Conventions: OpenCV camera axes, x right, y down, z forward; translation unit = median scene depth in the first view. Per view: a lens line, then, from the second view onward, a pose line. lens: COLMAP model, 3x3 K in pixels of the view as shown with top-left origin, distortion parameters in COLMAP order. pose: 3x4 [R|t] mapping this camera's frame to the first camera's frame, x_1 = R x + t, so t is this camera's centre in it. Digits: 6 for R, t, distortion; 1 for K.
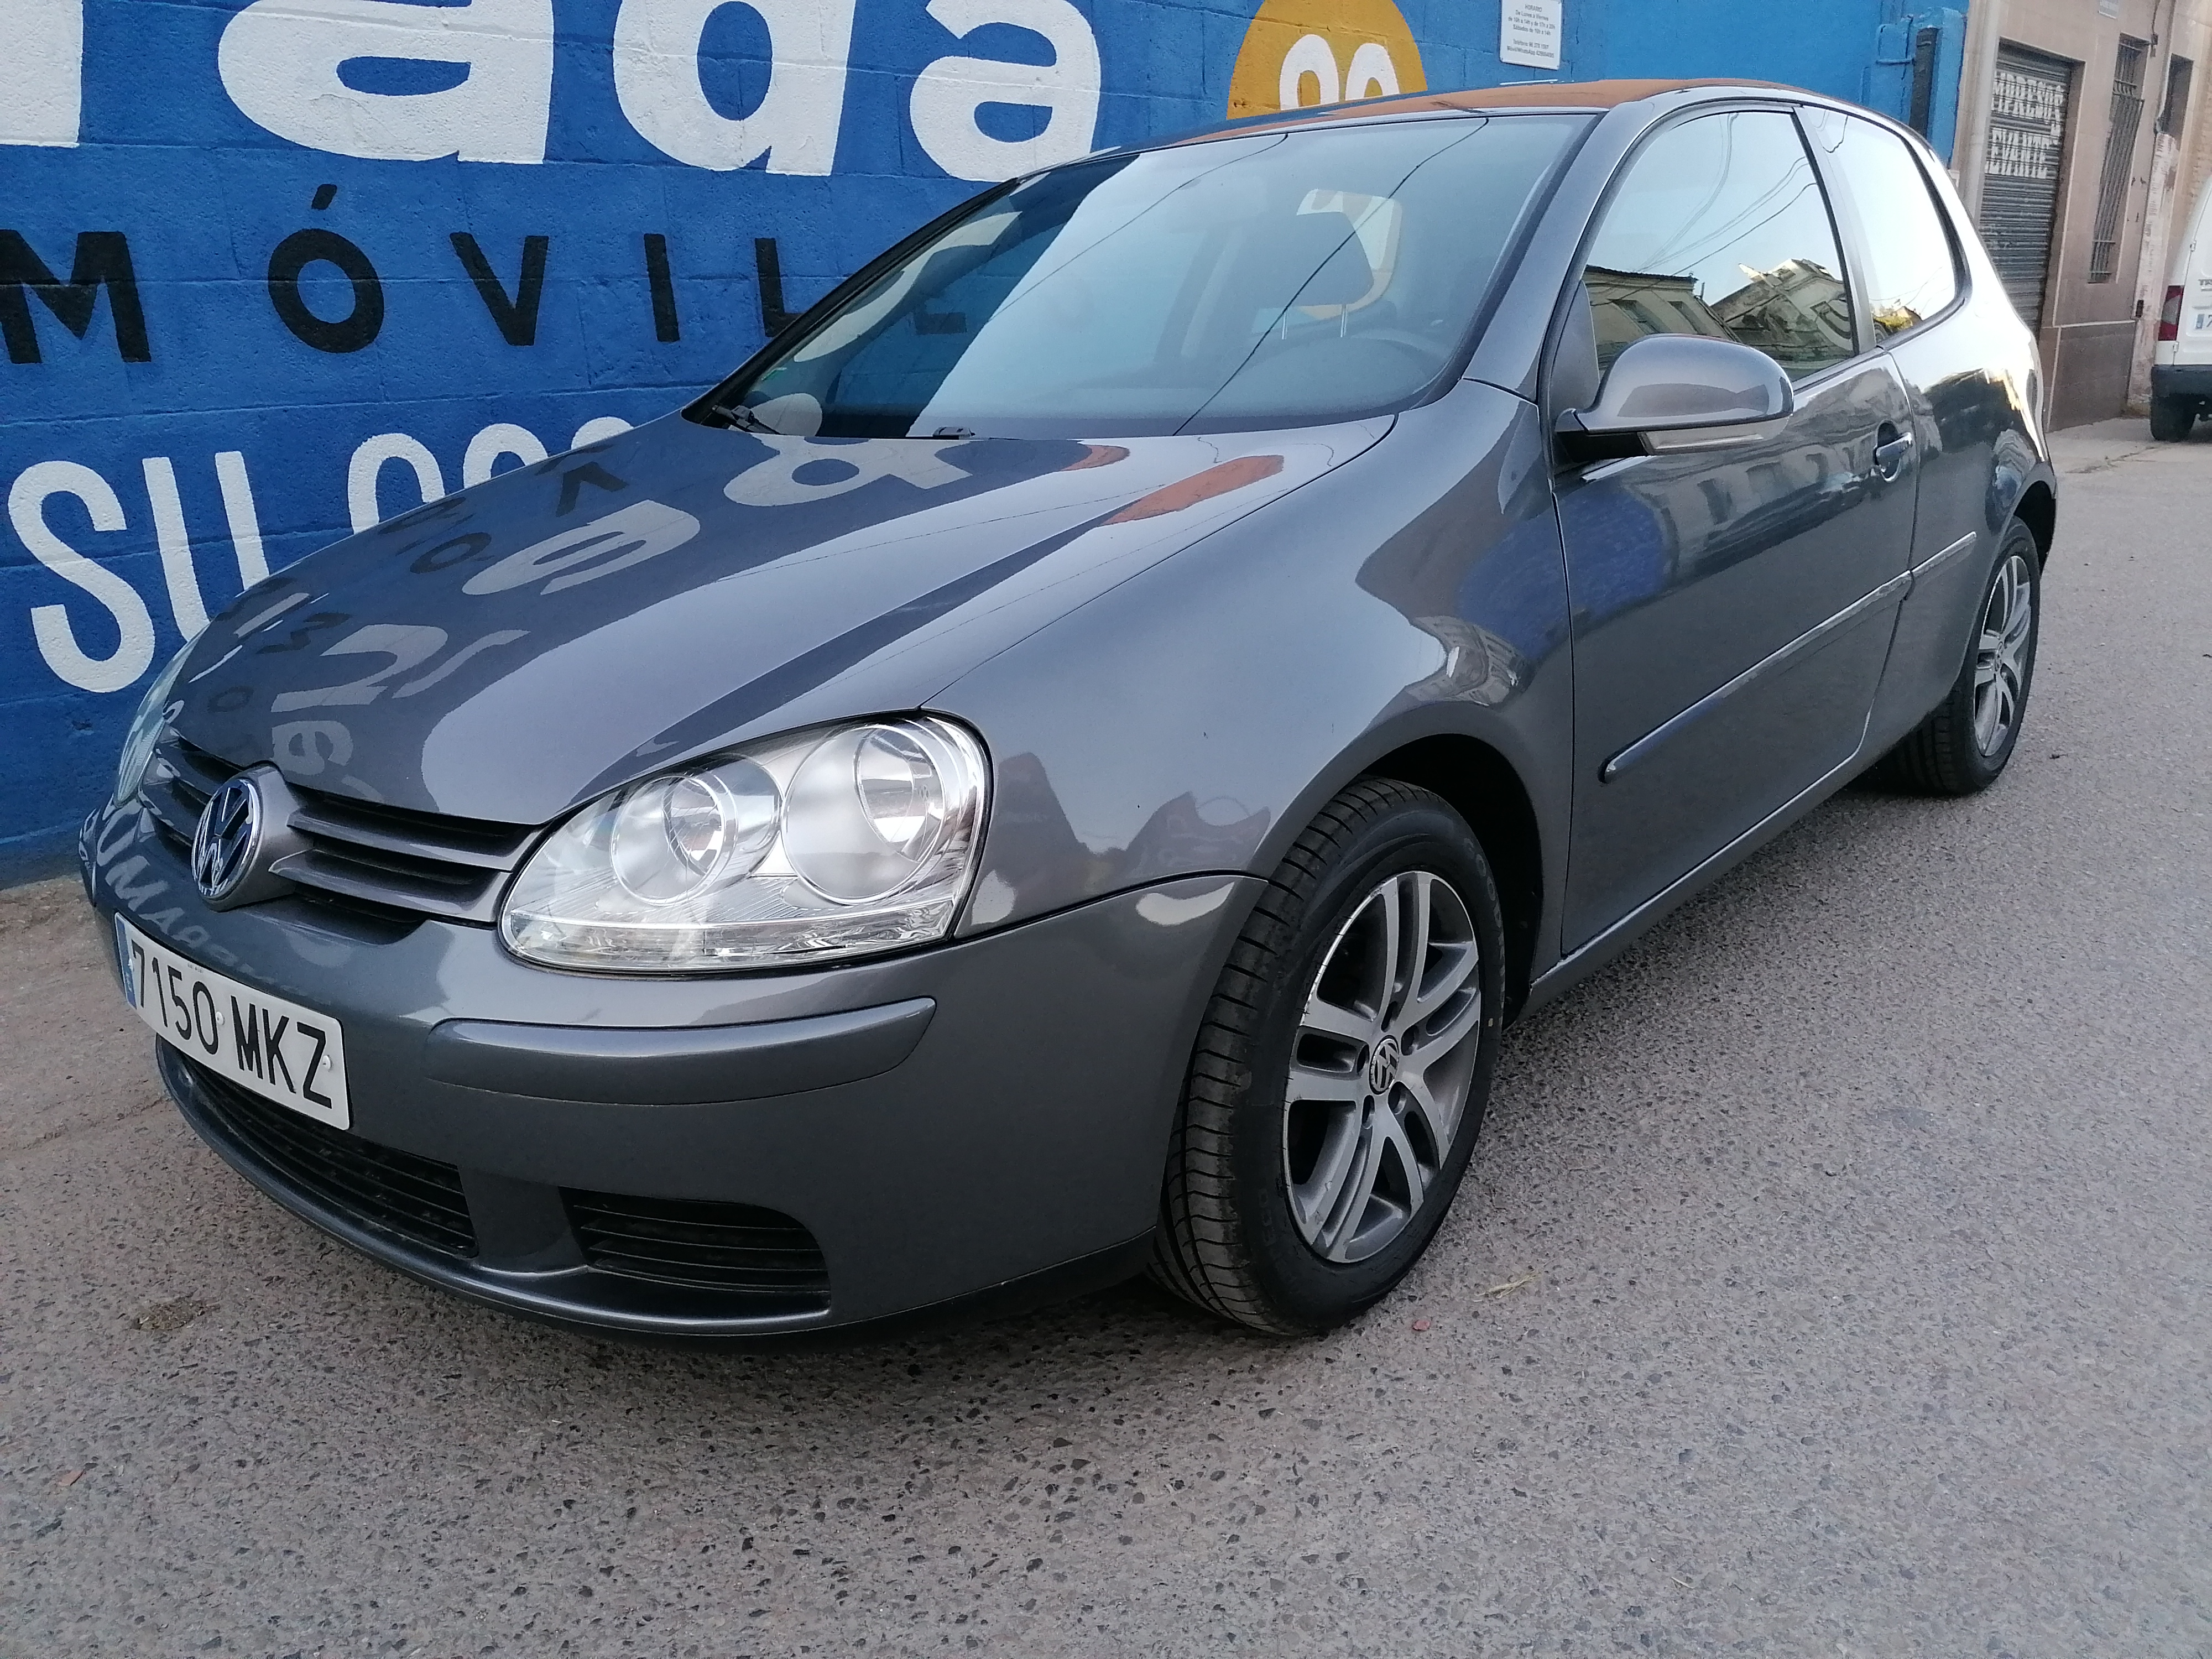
lens RADIAL K [[1648.6, 0, 1107.7], [0, 1648.6, 840.3], [0, 0, 1]] dist [0.057382, -0.072087]
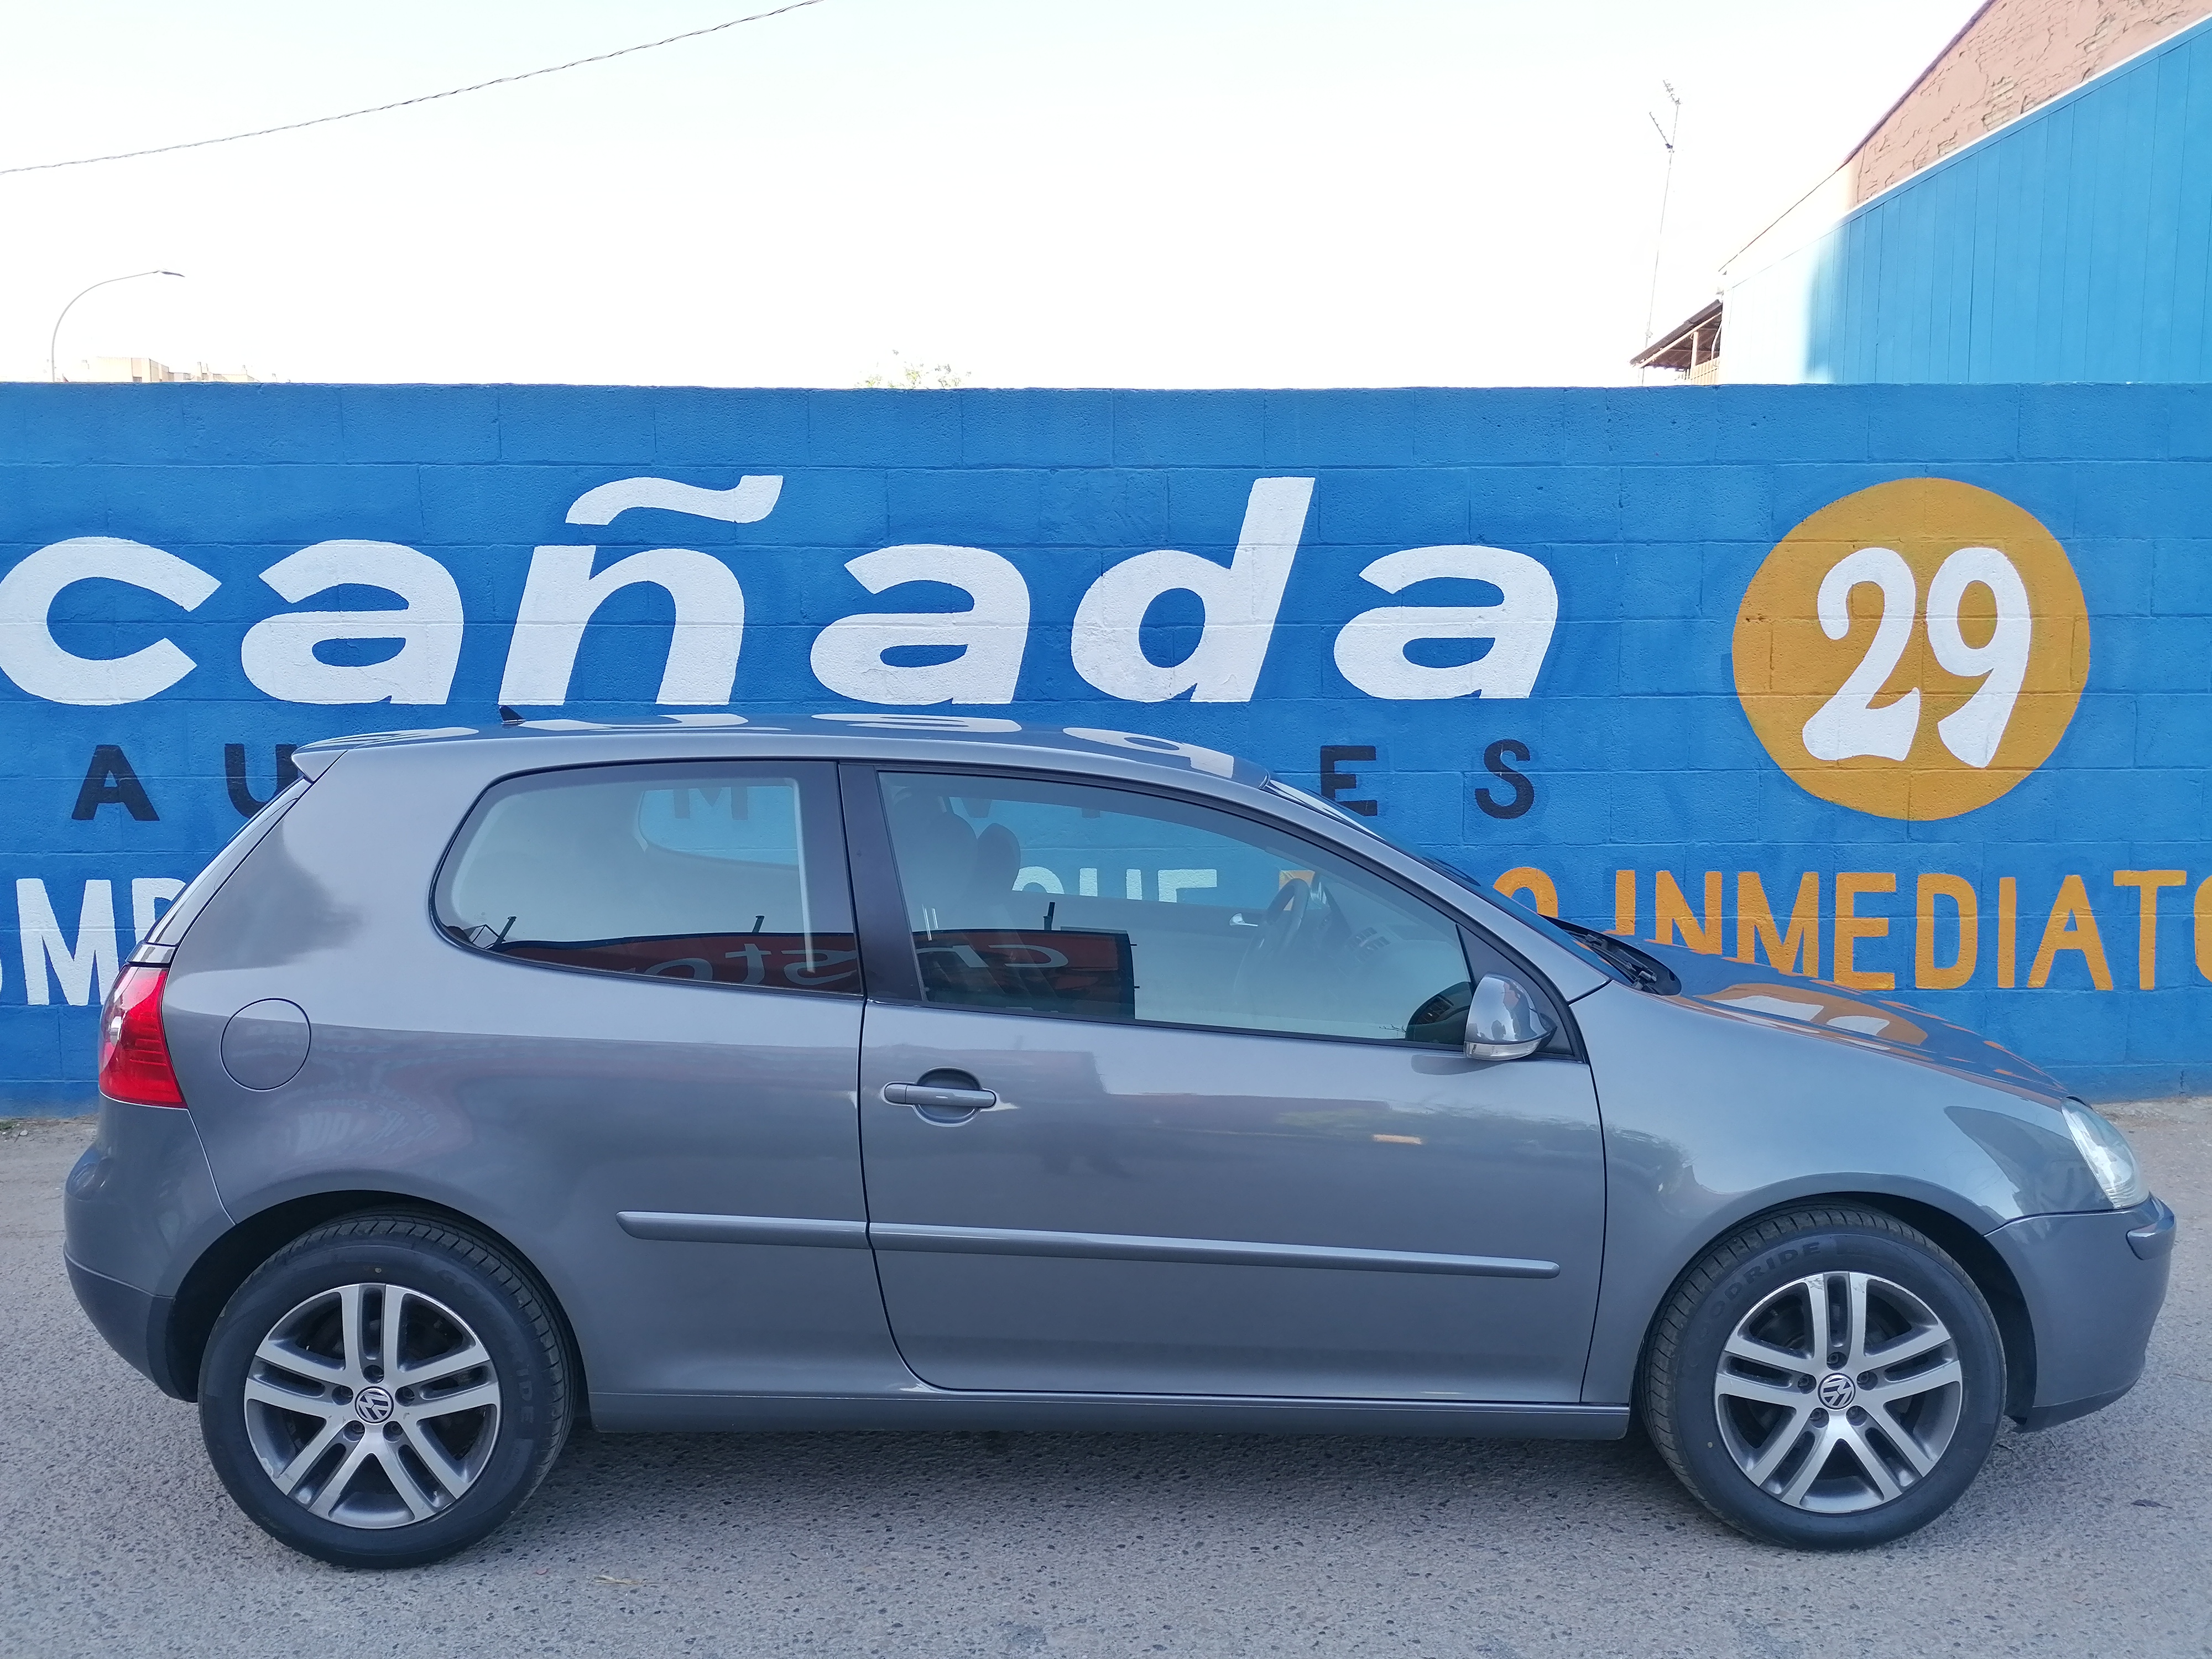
lens RADIAL K [[1653.5, 0, 1114.1], [0, 1653.5, 834.8], [0, 0, 1]] dist [0.054849, -0.071193]
pose [[0.693589, 0.104433, -0.712761, 1.602041], [-0.237467, 0.967277, -0.089355, -0.361385], [0.680106, 0.231233, 0.695692, 0.108541]]
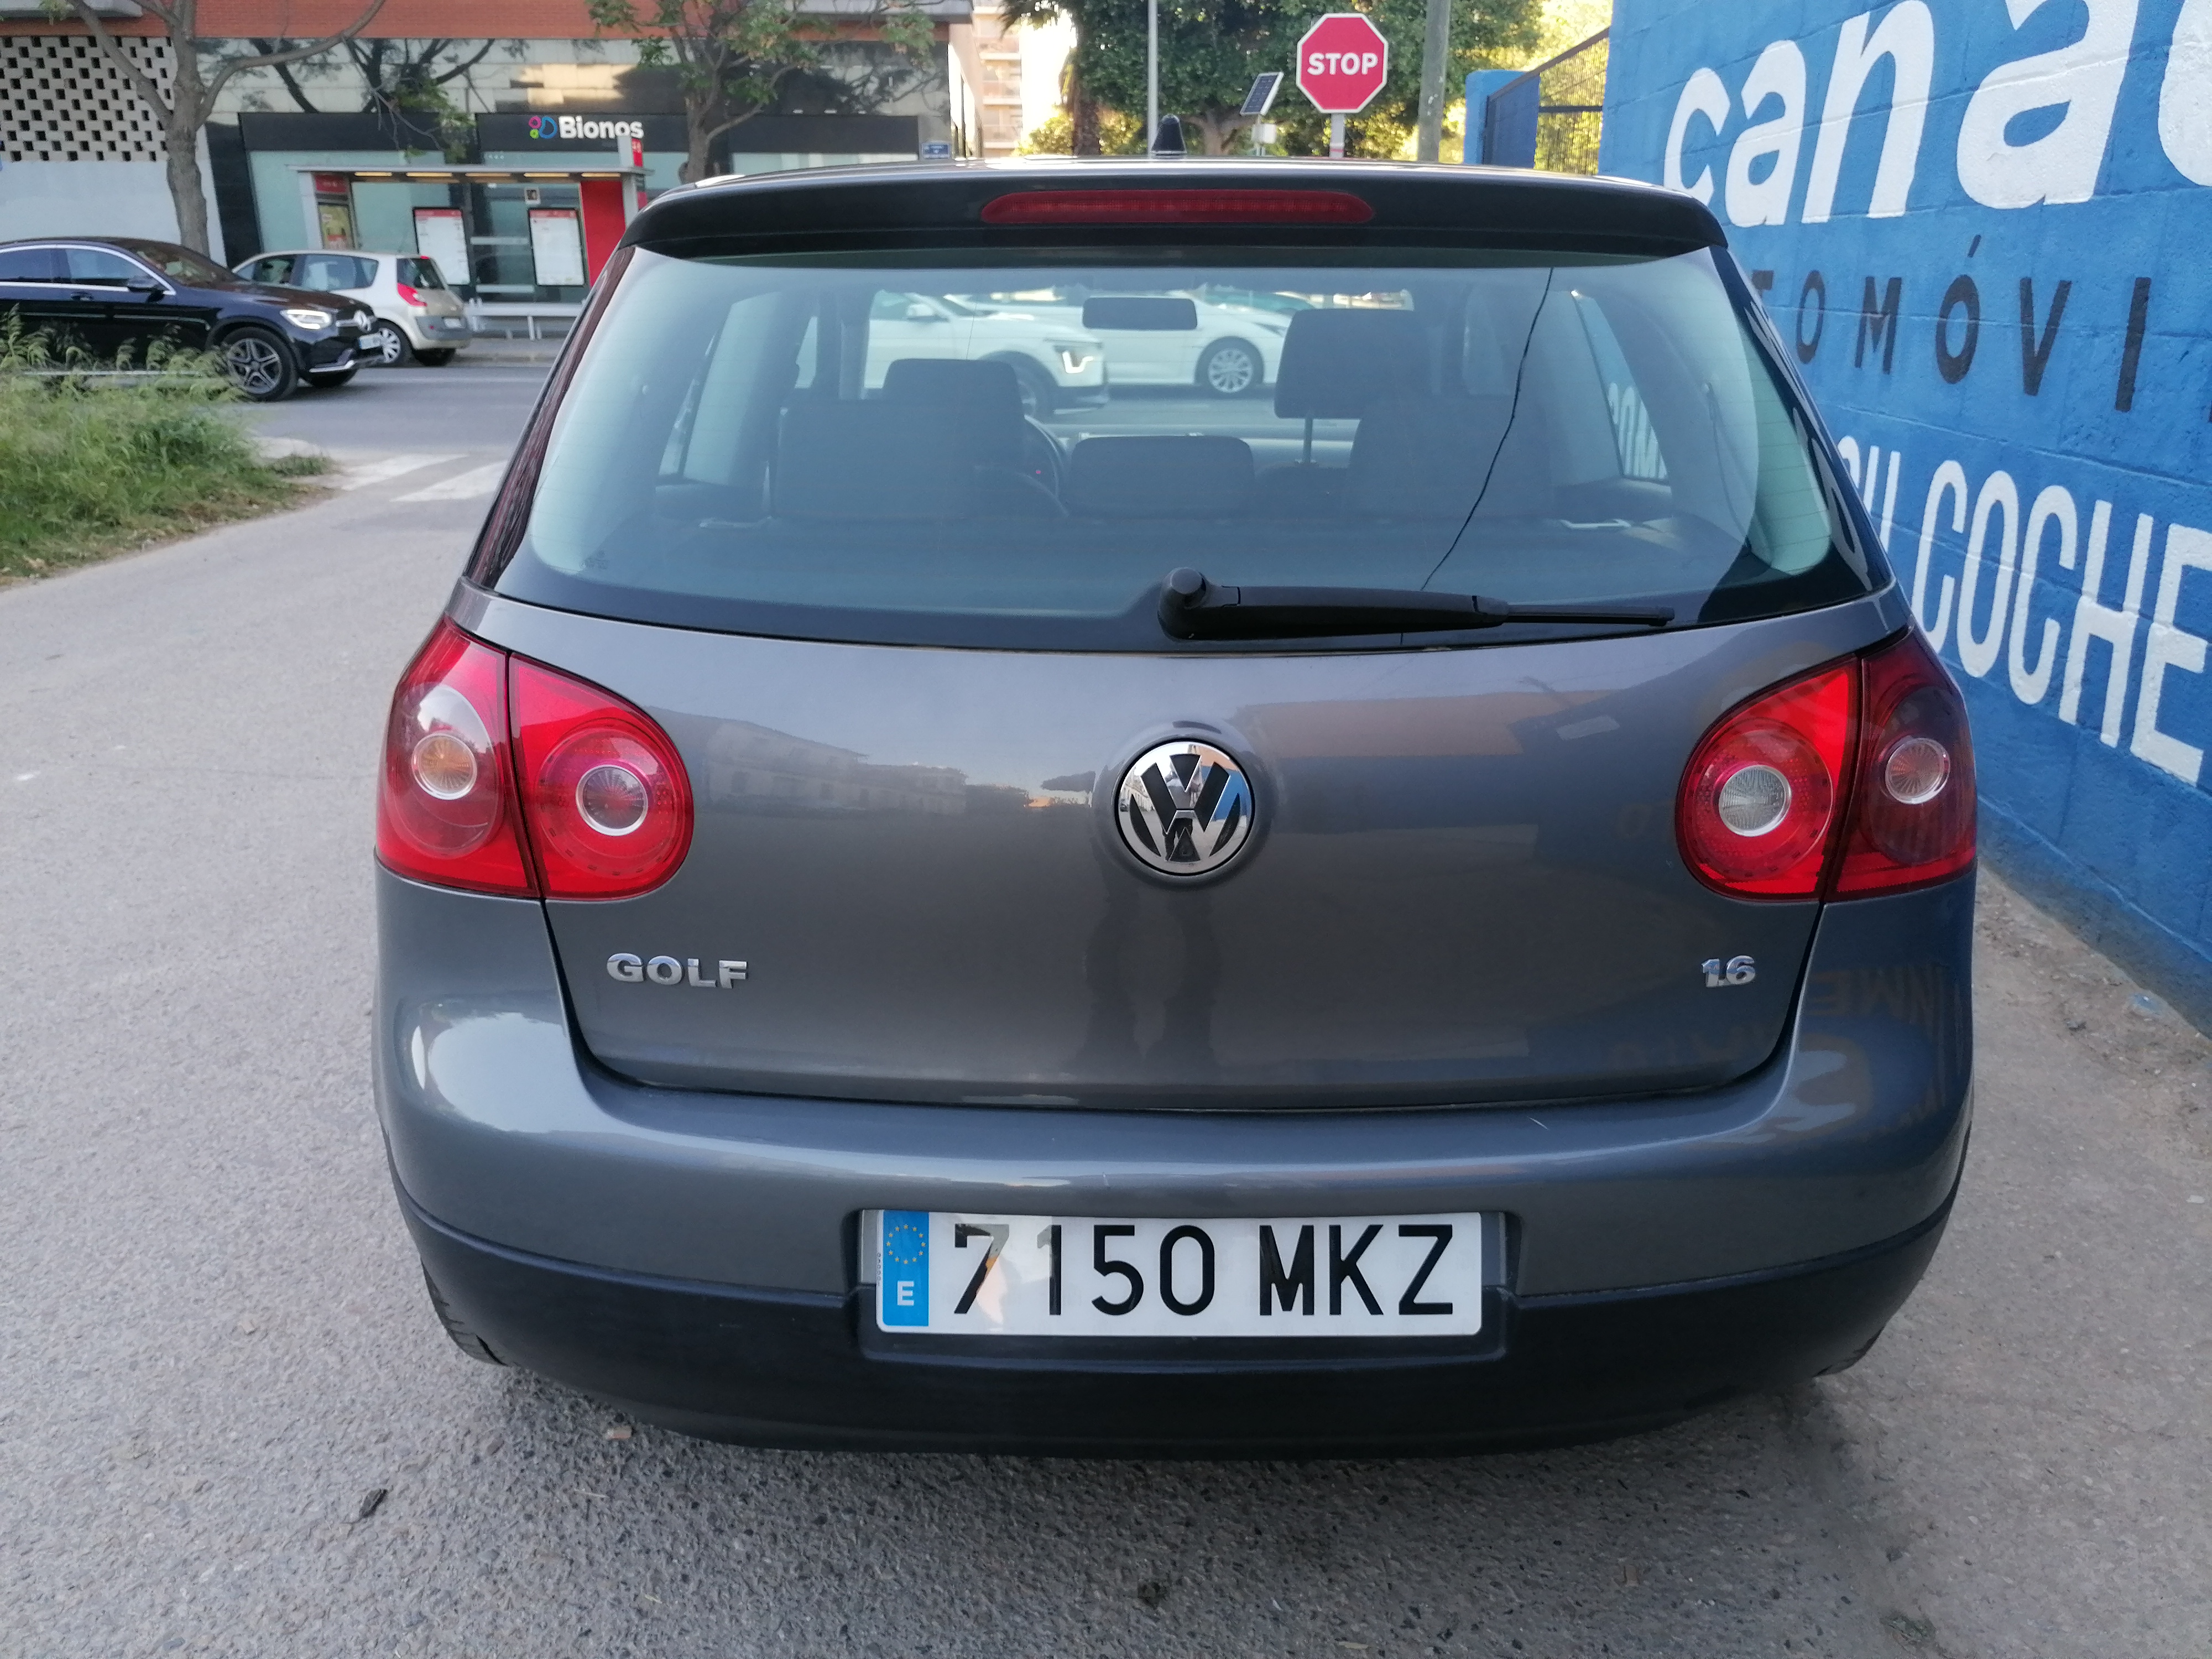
lens RADIAL K [[1652.5, 0, 1115.7], [0, 1652.5, 837.0], [0, 0, 1]] dist [0.060747, -0.083156]
pose [[-0.759003, 0.246824, -0.602488, 1.347081], [-0.163797, 0.823209, 0.543597, -1.051363], [0.630146, 0.511278, -0.584389, 2.736063]]
